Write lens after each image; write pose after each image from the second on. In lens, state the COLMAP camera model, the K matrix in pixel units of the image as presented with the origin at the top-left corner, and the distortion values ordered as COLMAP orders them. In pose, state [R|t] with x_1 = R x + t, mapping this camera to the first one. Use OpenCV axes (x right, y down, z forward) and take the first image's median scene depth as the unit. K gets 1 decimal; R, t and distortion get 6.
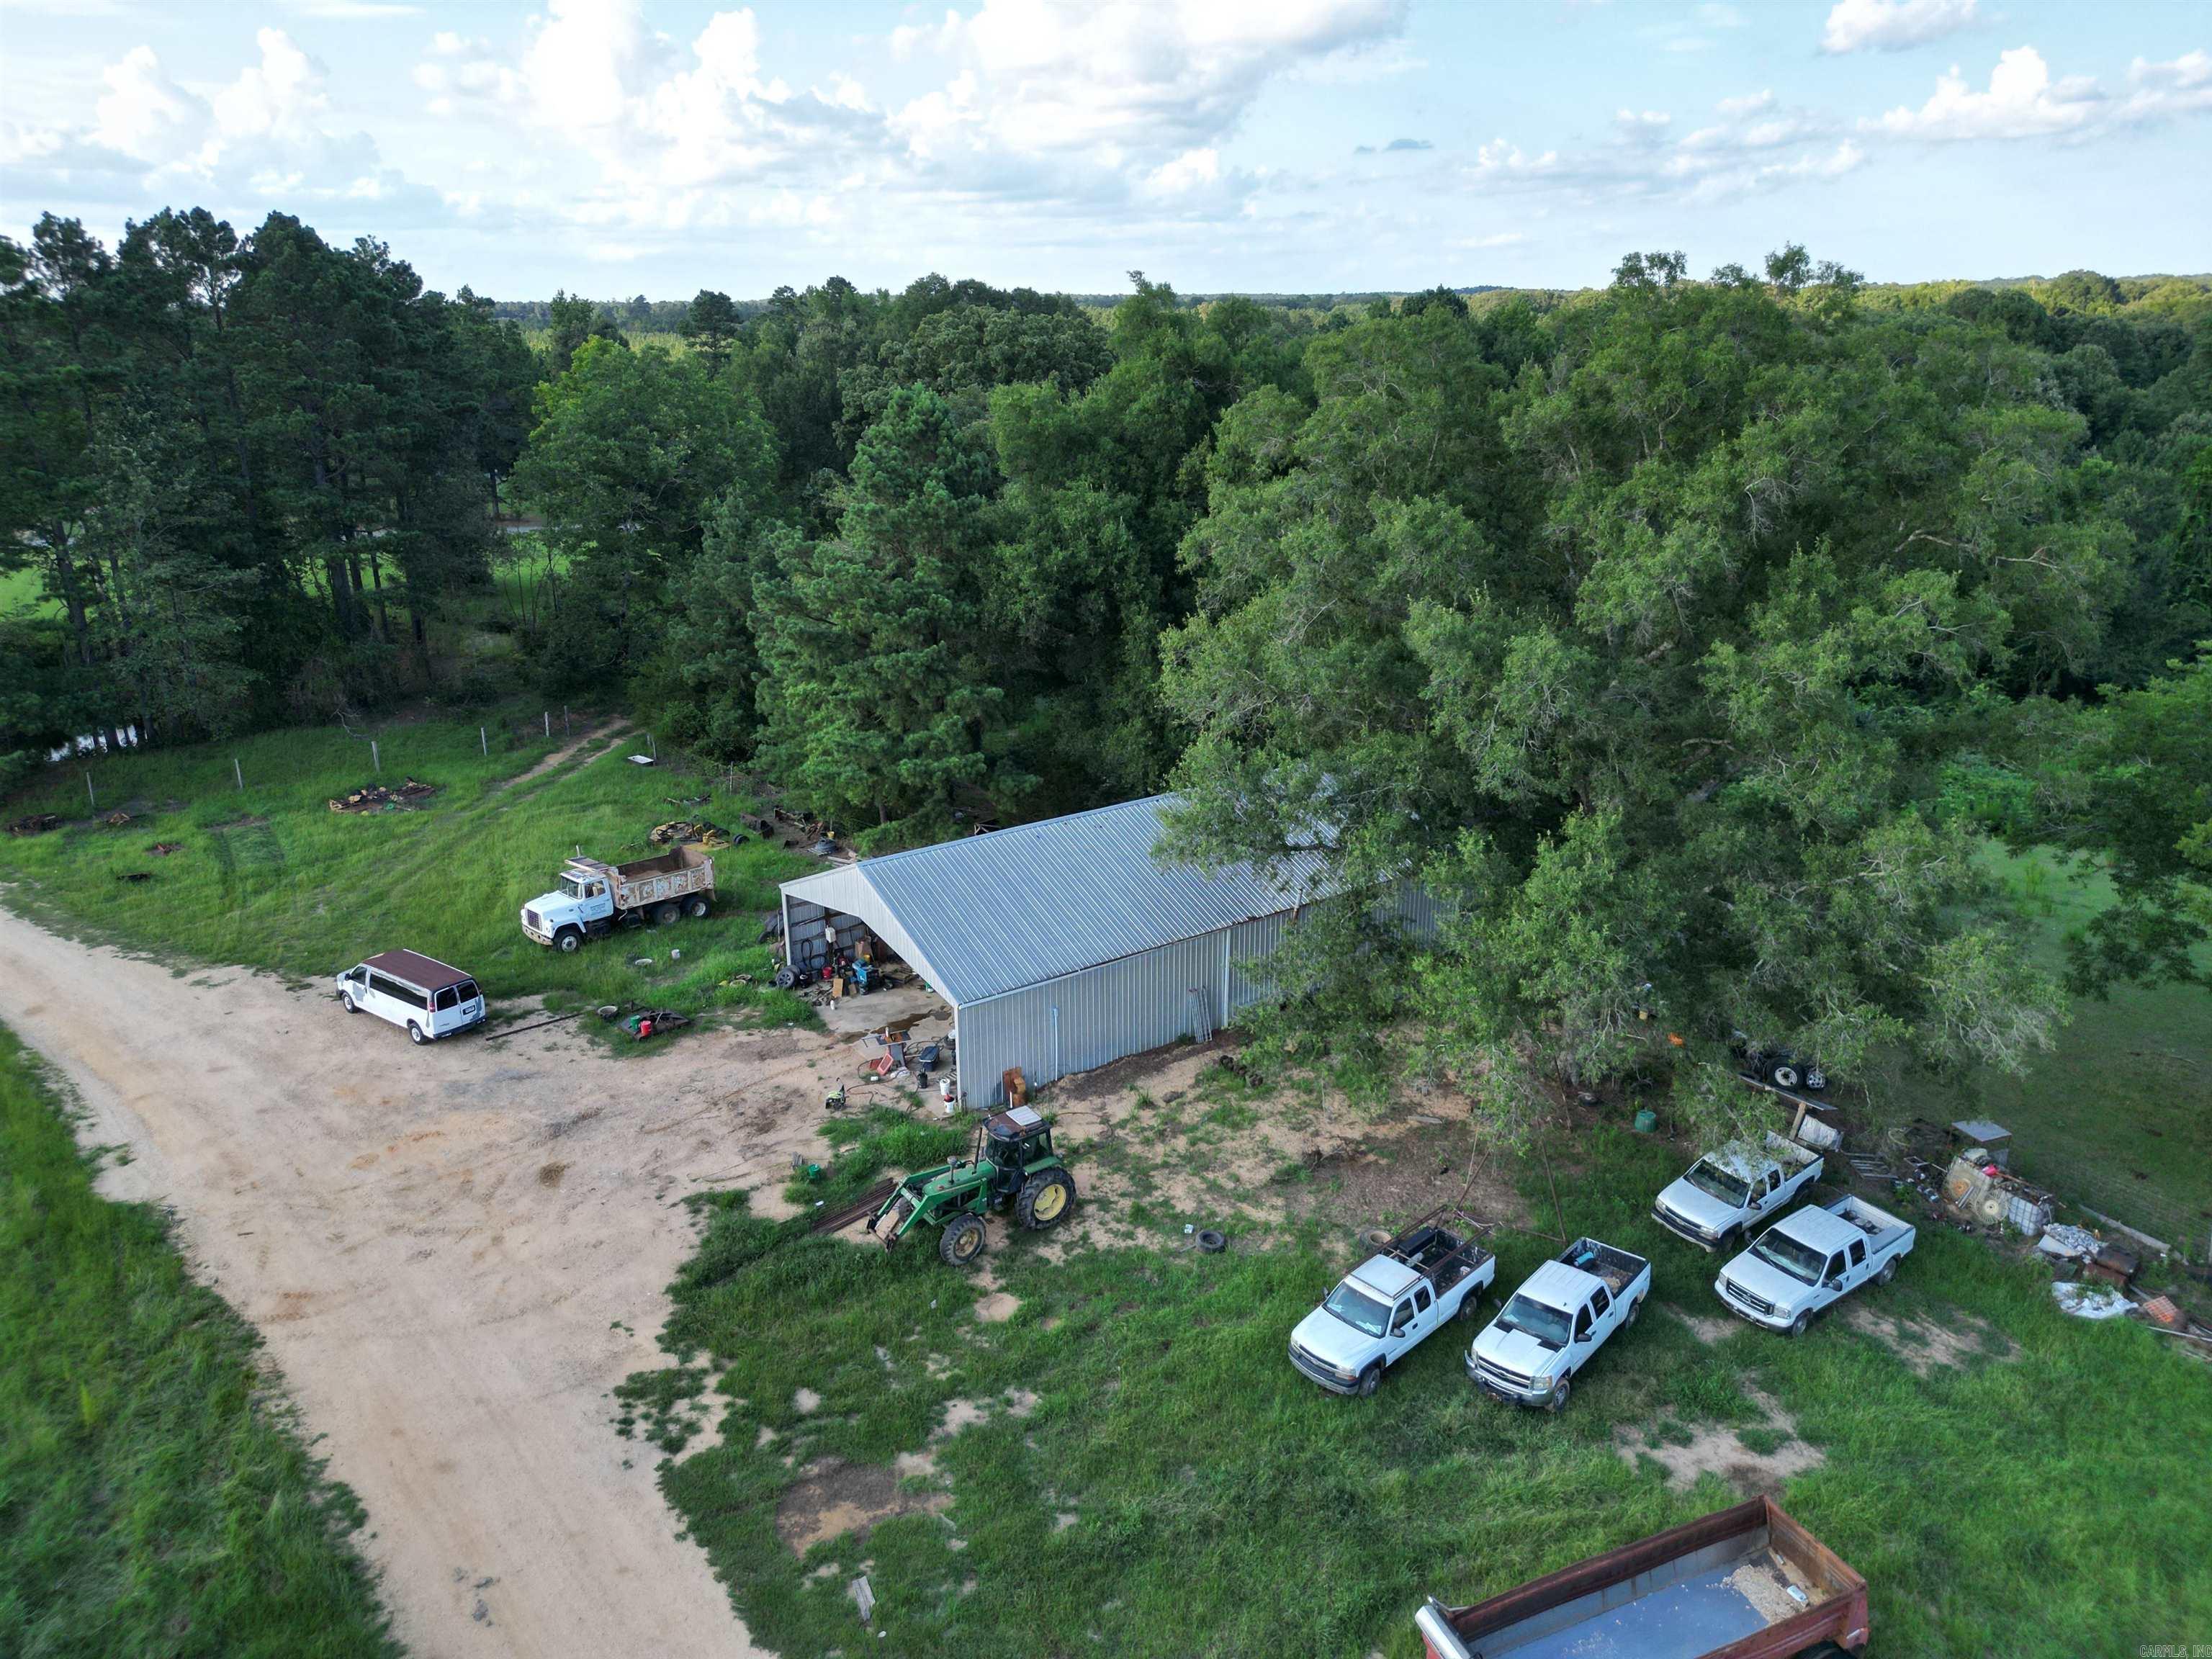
lens RADIAL K [[1532.1, 0, 1104.4], [0, 1532.1, 819.9], [0, 0, 1]] dist [0.065028, -0.054856]
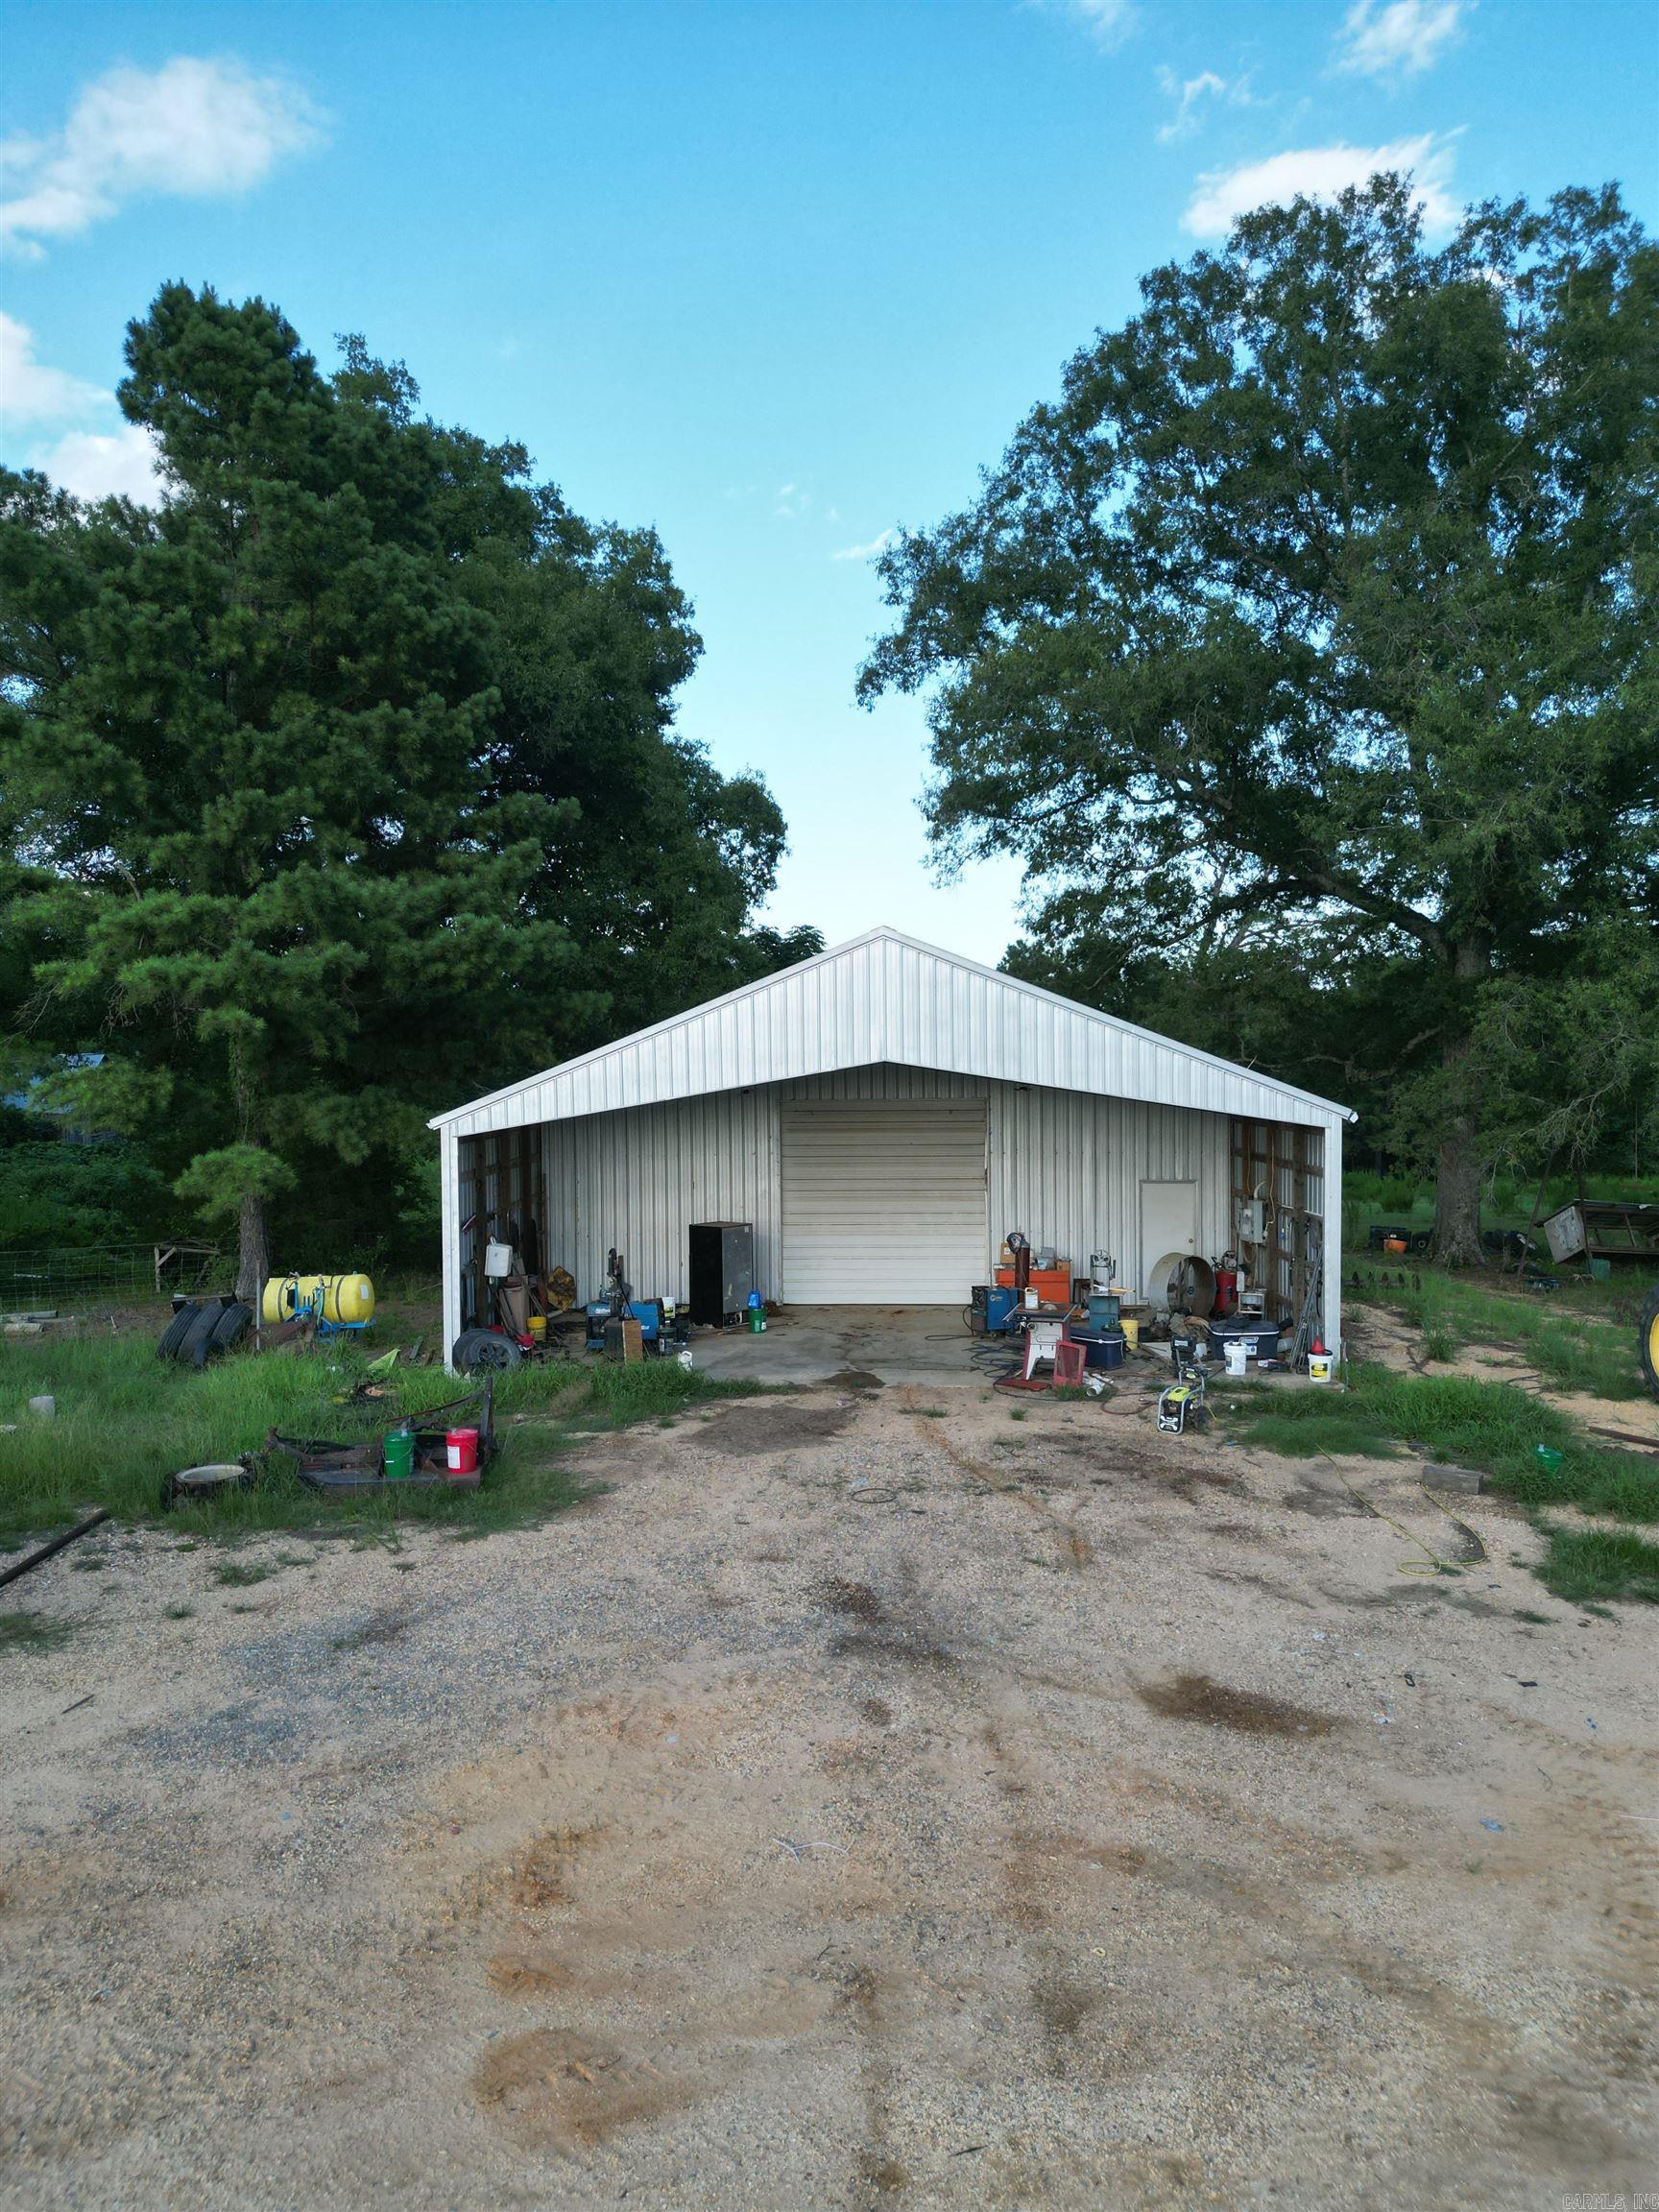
lens RADIAL K [[1532.1, 0, 830.0], [0, 1532.1, 1113.7], [0, 0, 1]] dist [0.065028, -0.054856]
pose [[0.606086, -0.034255, 0.794661, -0.589097], [0.257074, 0.953888, -0.154951, 0.162076], [-0.752710, 0.298201, 0.586945, 0.885730]]
